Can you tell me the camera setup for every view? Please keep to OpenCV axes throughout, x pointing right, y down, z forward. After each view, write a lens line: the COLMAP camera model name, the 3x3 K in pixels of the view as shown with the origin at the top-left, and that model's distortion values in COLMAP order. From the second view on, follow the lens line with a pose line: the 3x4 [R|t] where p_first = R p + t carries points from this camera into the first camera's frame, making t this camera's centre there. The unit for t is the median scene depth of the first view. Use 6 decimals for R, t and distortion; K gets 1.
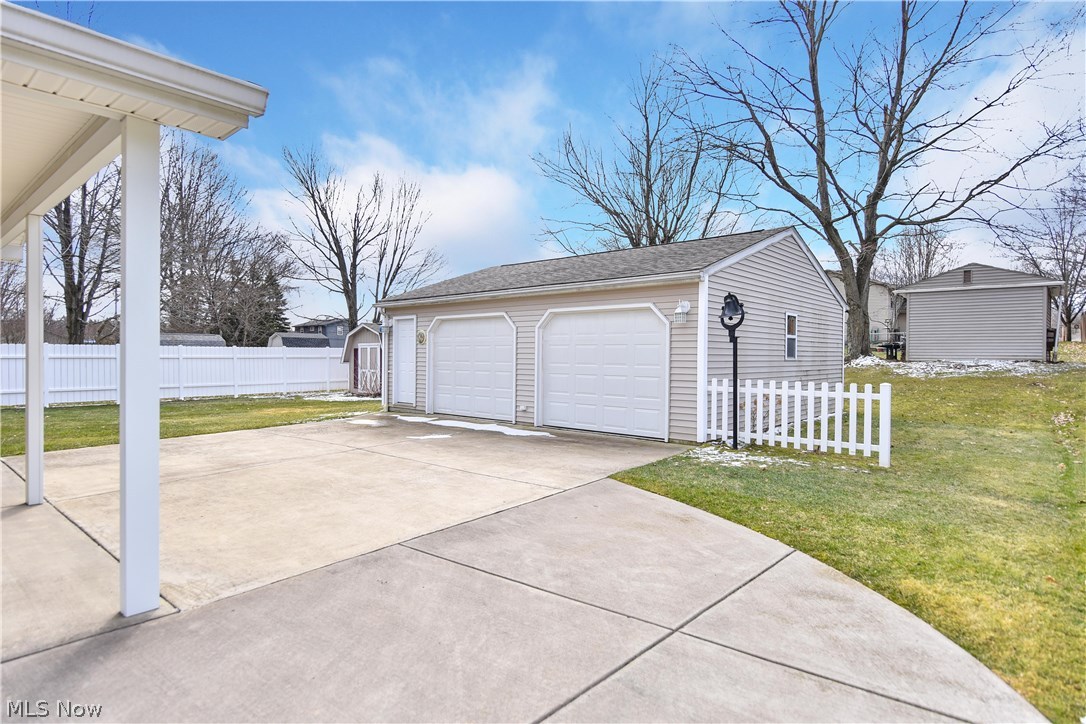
lens RADIAL K [[596.3, 0, 539.1], [0, 596.3, 360.6], [0, 0, 1]] dist [0.000945, -0.003511]
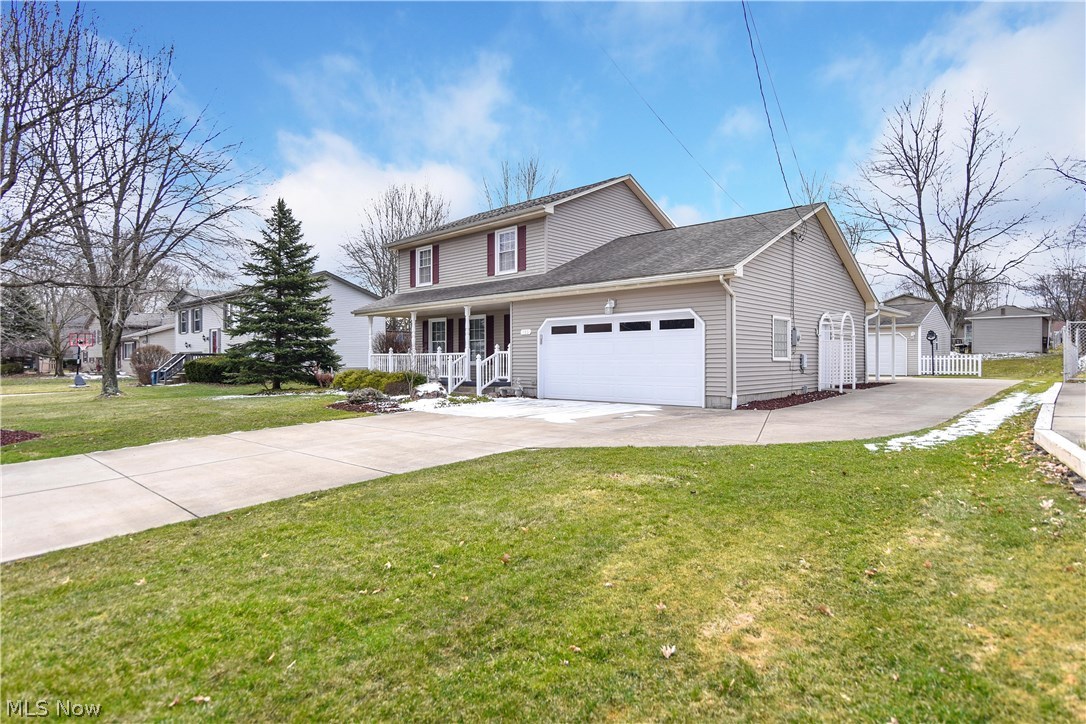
lens RADIAL K [[596.3, 0, 542.0], [0, 596.3, 363.4], [0, 0, 1]] dist [0.000945, -0.003511]
pose [[0.999134, -0.009414, -0.040533, -0.776025], [0.009192, 0.999942, -0.005660, 0.033123], [0.040584, 0.005282, 0.999162, -1.098936]]
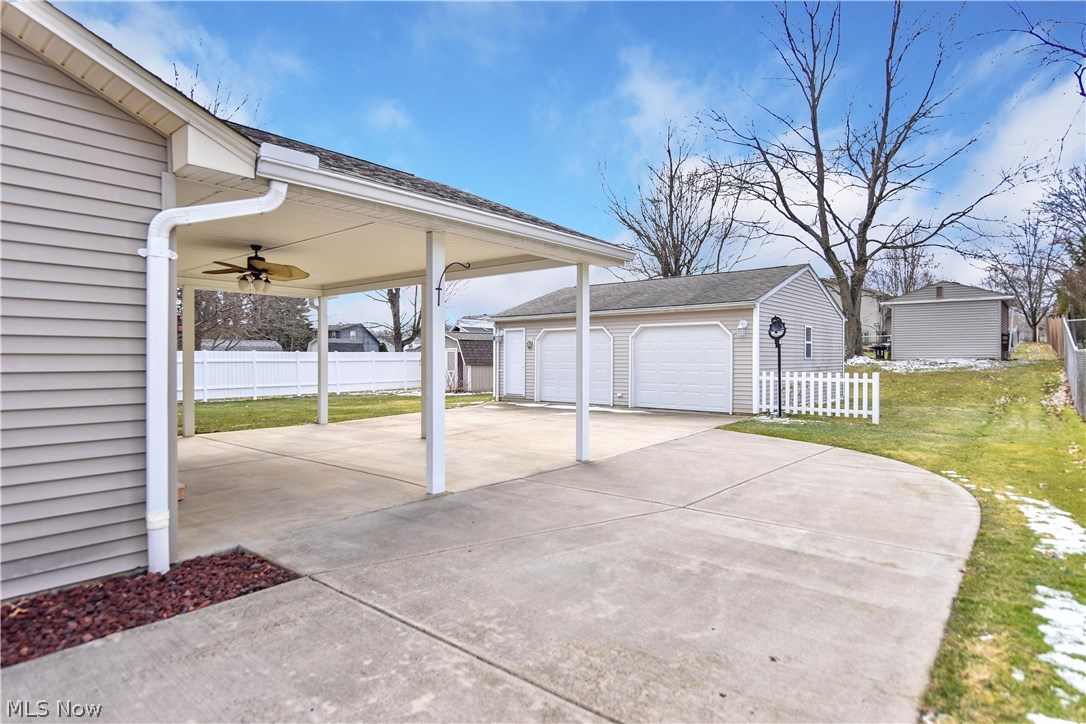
lens RADIAL K [[596.3, 0, 540.8], [0, 596.3, 360.6], [0, 0, 1]] dist [0.000945, -0.003511]
pose [[0.999842, -0.007054, 0.016305, -0.137690], [0.007114, 0.999968, -0.003629, 0.001615], [-0.016279, 0.003744, 0.999860, -0.234564]]
